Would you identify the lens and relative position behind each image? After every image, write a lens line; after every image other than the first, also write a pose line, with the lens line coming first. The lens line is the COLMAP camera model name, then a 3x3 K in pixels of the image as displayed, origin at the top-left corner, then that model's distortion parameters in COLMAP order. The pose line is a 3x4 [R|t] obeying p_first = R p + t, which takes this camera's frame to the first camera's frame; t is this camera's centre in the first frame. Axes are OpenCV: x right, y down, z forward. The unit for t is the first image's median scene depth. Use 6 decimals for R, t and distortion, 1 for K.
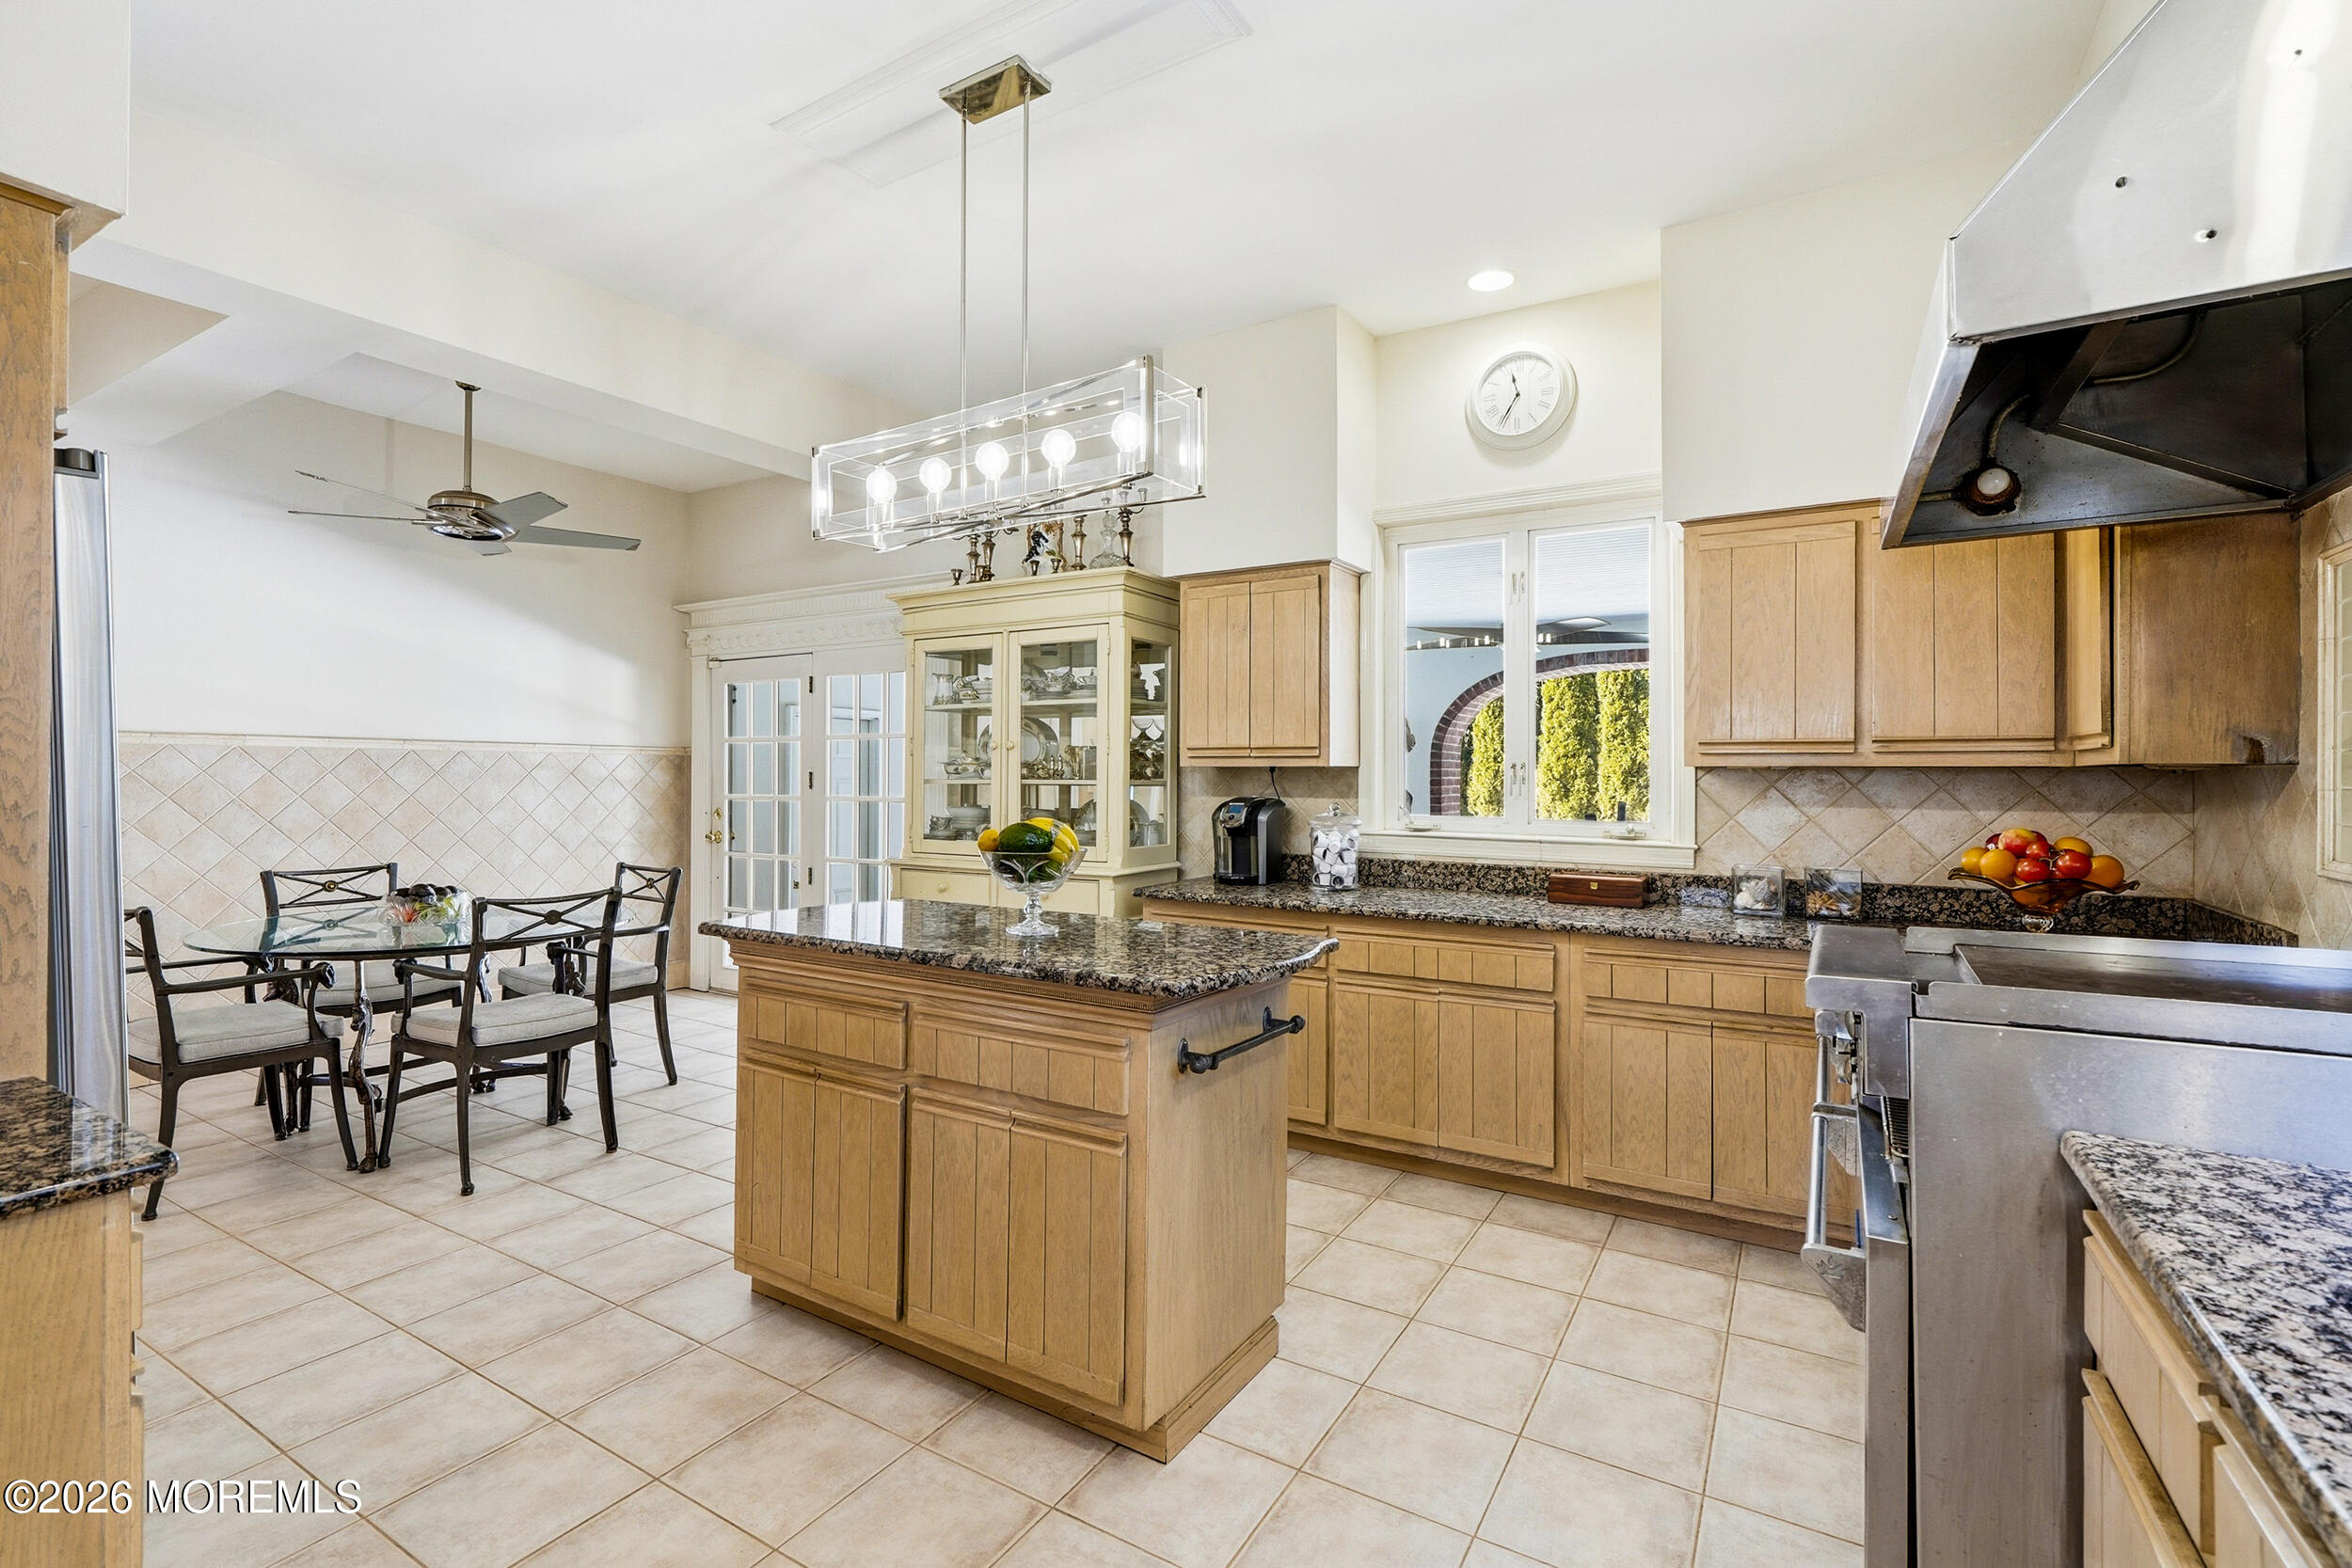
lens RADIAL K [[1060.6, 0, 1182.4], [0, 1060.6, 773.1], [0, 0, 1]] dist [-0.000548, 0.001507]
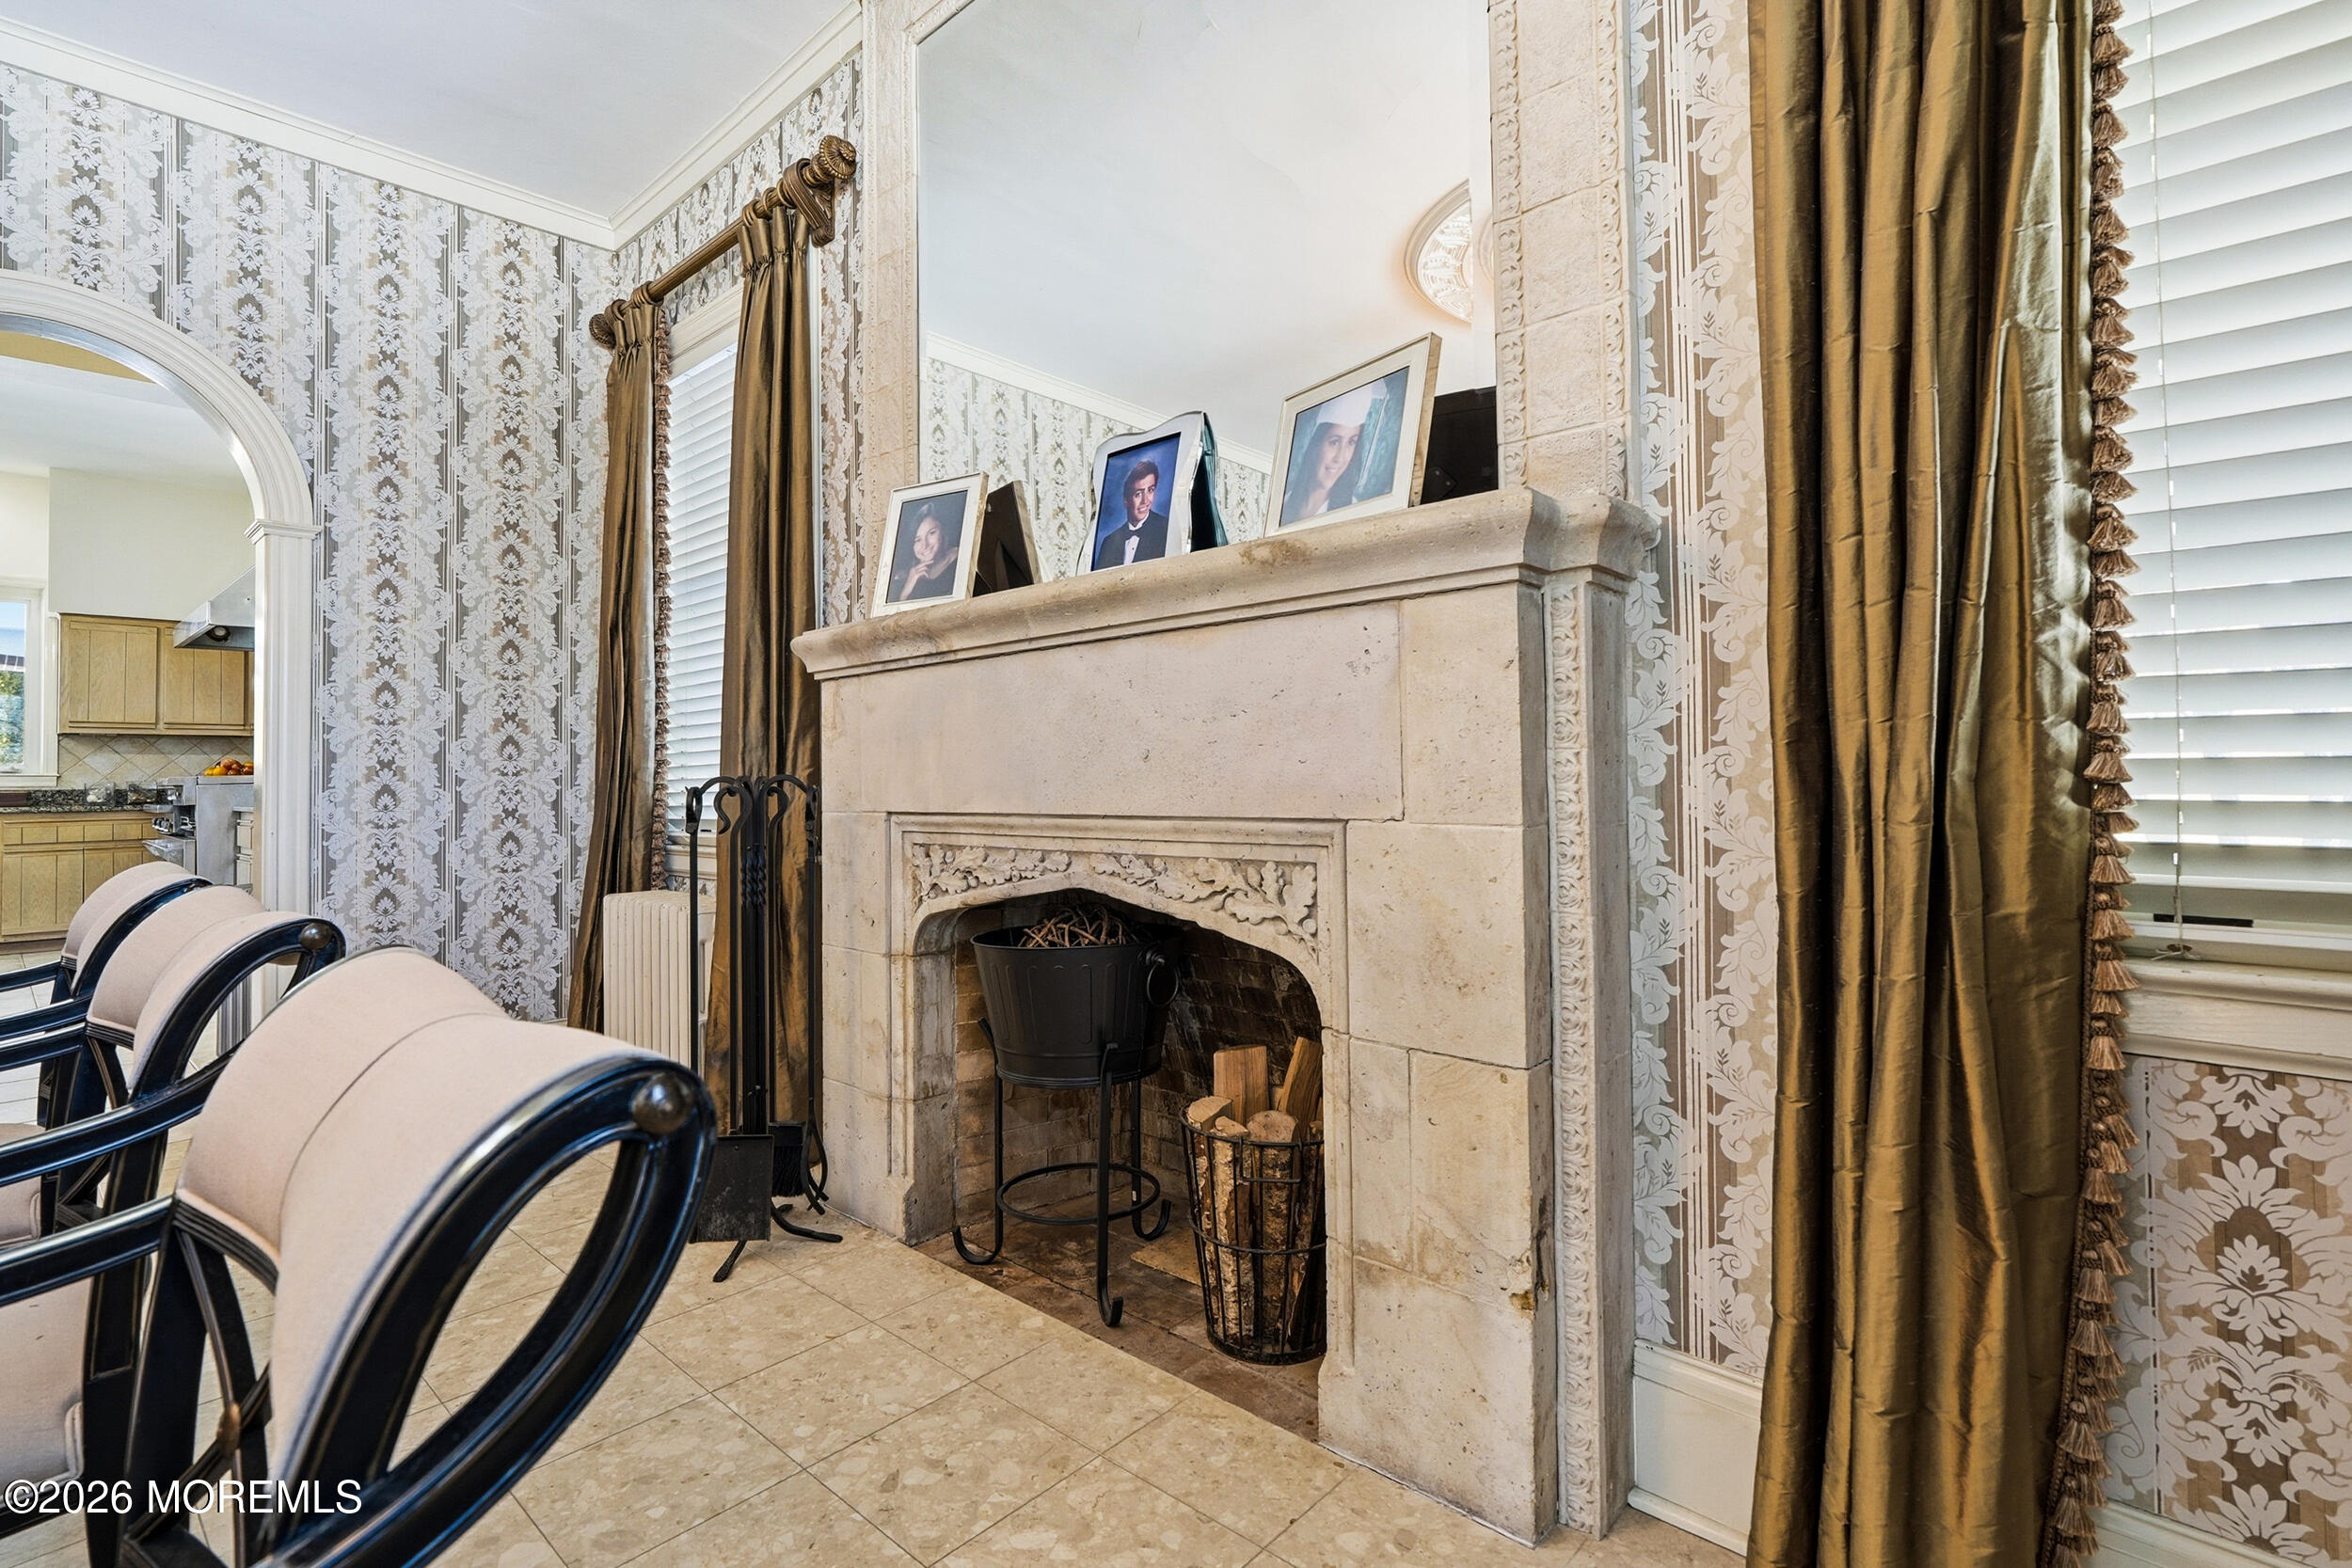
lens RADIAL K [[1112.2, 0, 1173.5], [0, 1112.2, 768.5], [0, 0, 1]] dist [-0.001318, -0.000286]
pose [[0.207485, 0.010253, 0.978184, -1.390836], [-0.000754, 0.999946, -0.010322, 0.099781], [-0.978238, 0.001405, 0.207482, -1.825491]]
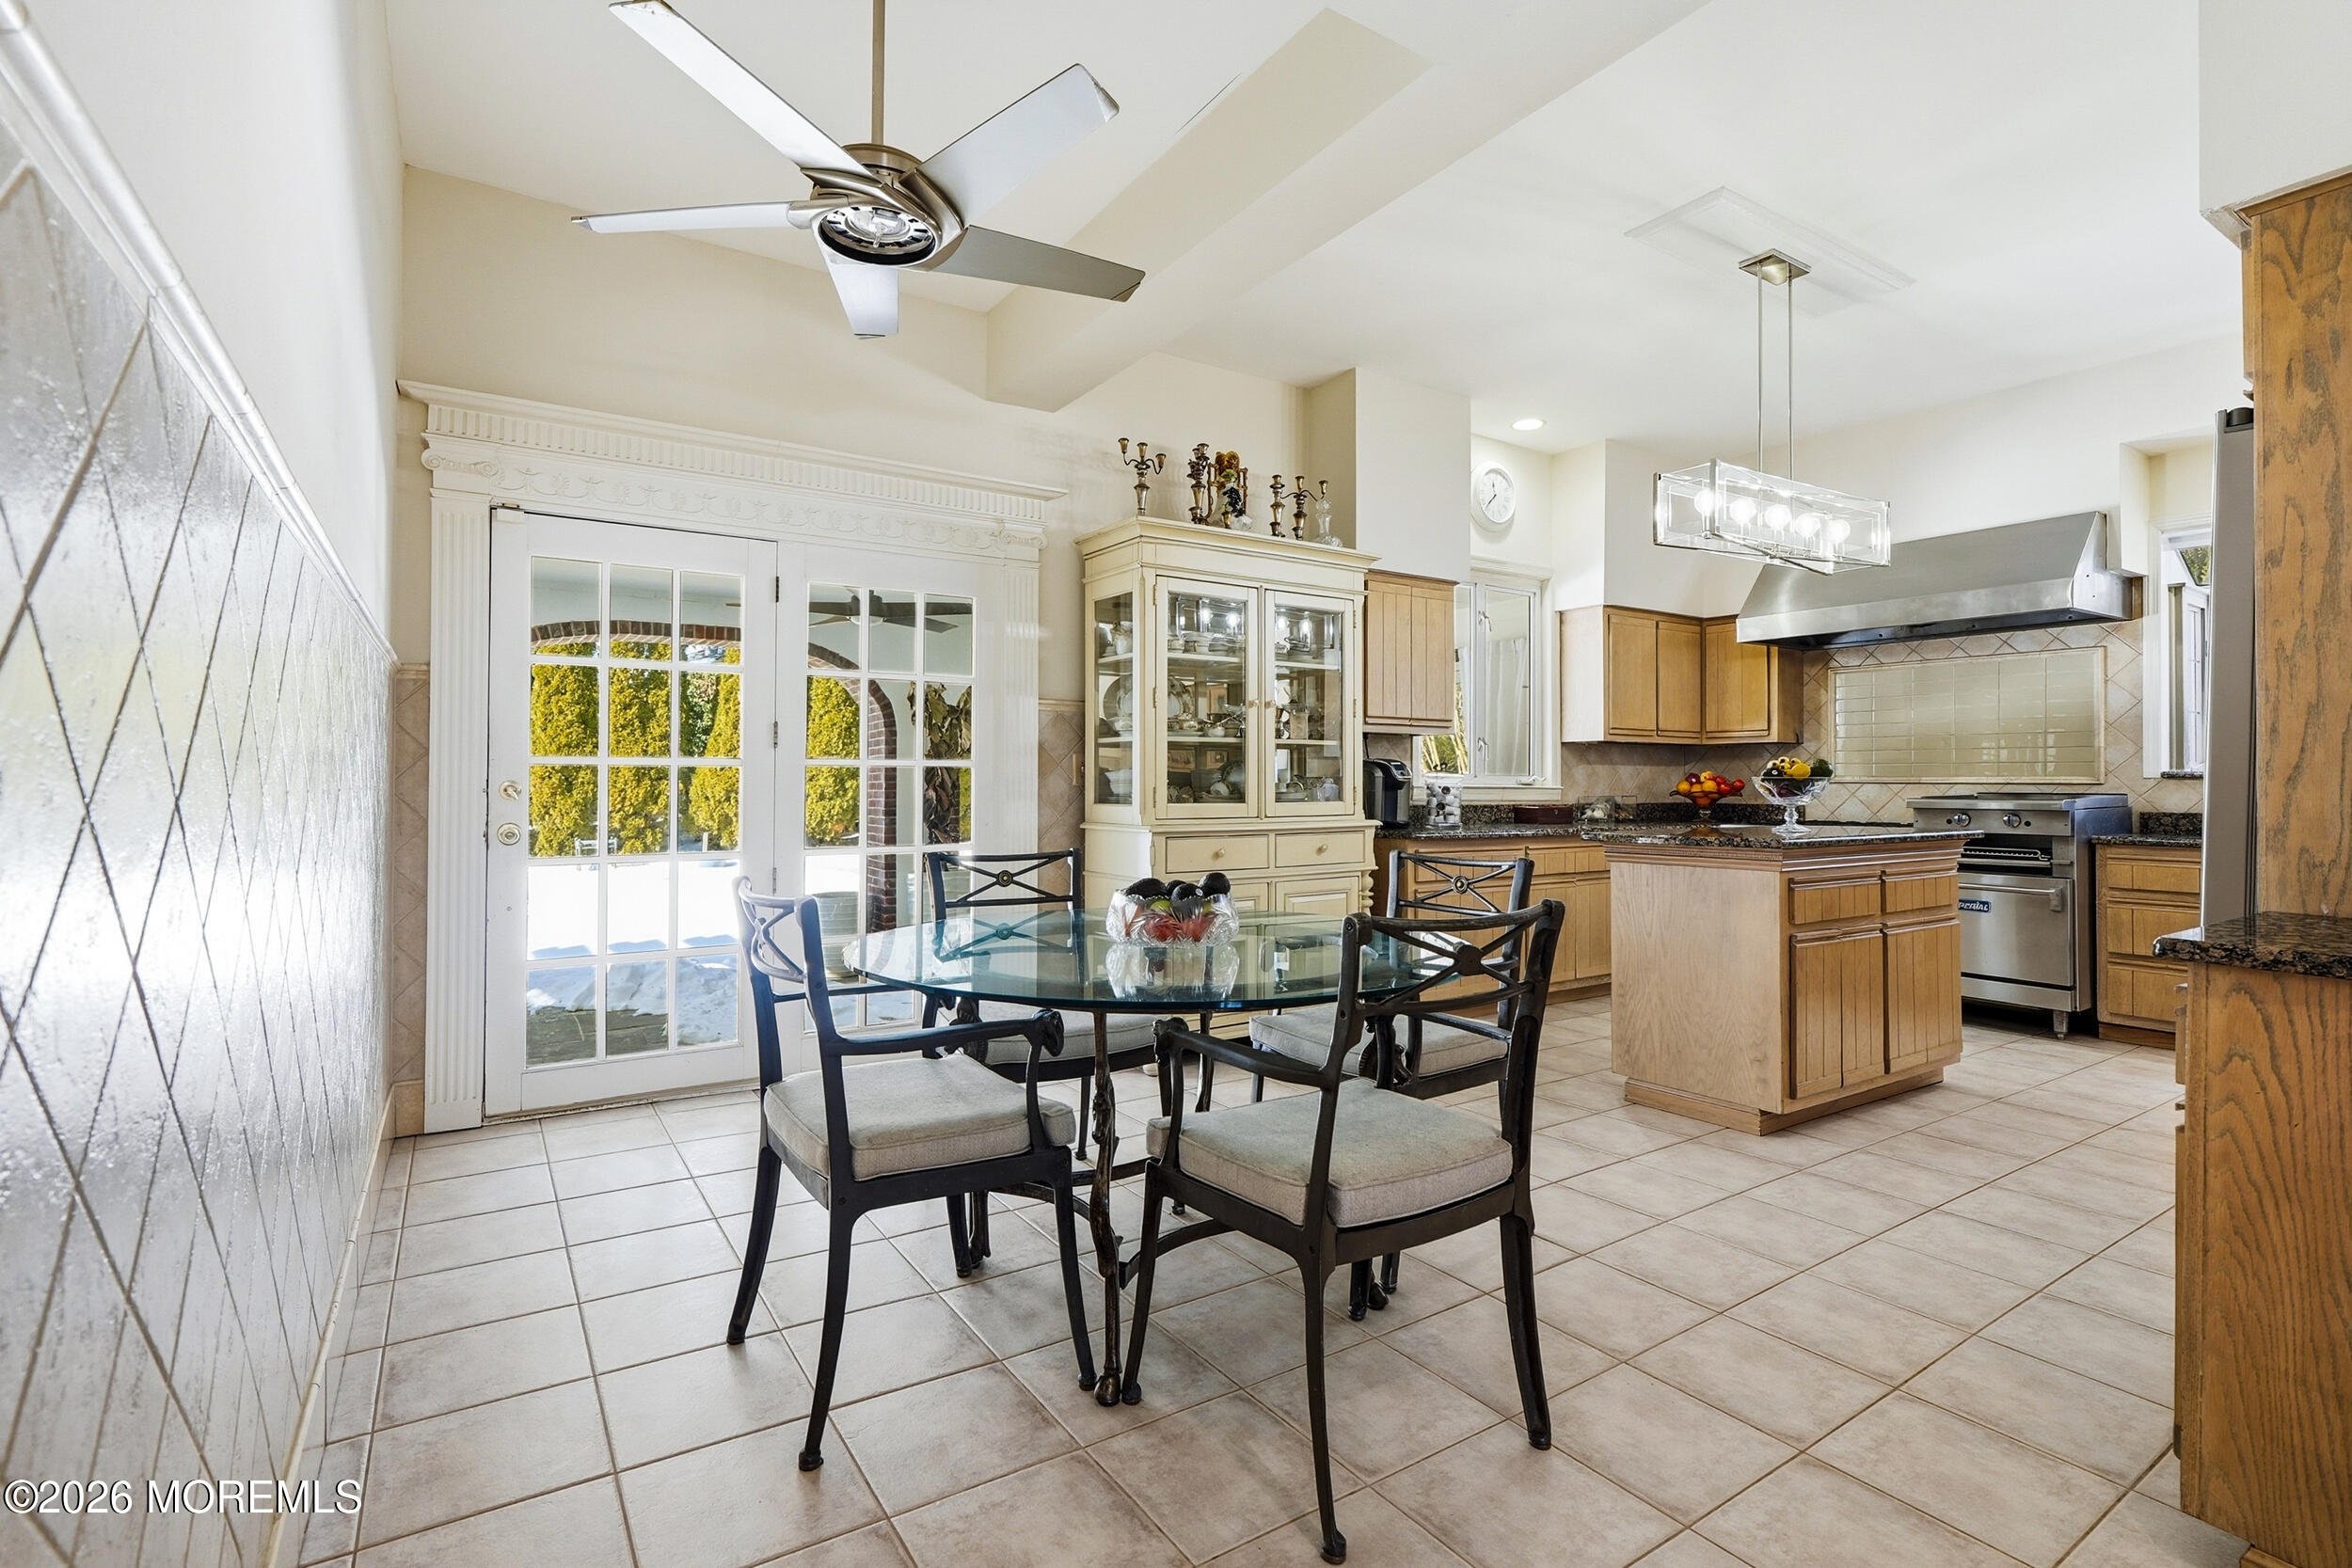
lens RADIAL K [[1060.6, 0, 1198.7], [0, 1060.6, 779.5], [0, 0, 1]] dist [-0.000548, 0.001507]
pose [[0.429424, 0.001860, 0.903101, -1.795561], [-0.002845, 0.999996, -0.000707, 0.078156], [-0.903099, -0.002265, 0.429427, 1.063084]]
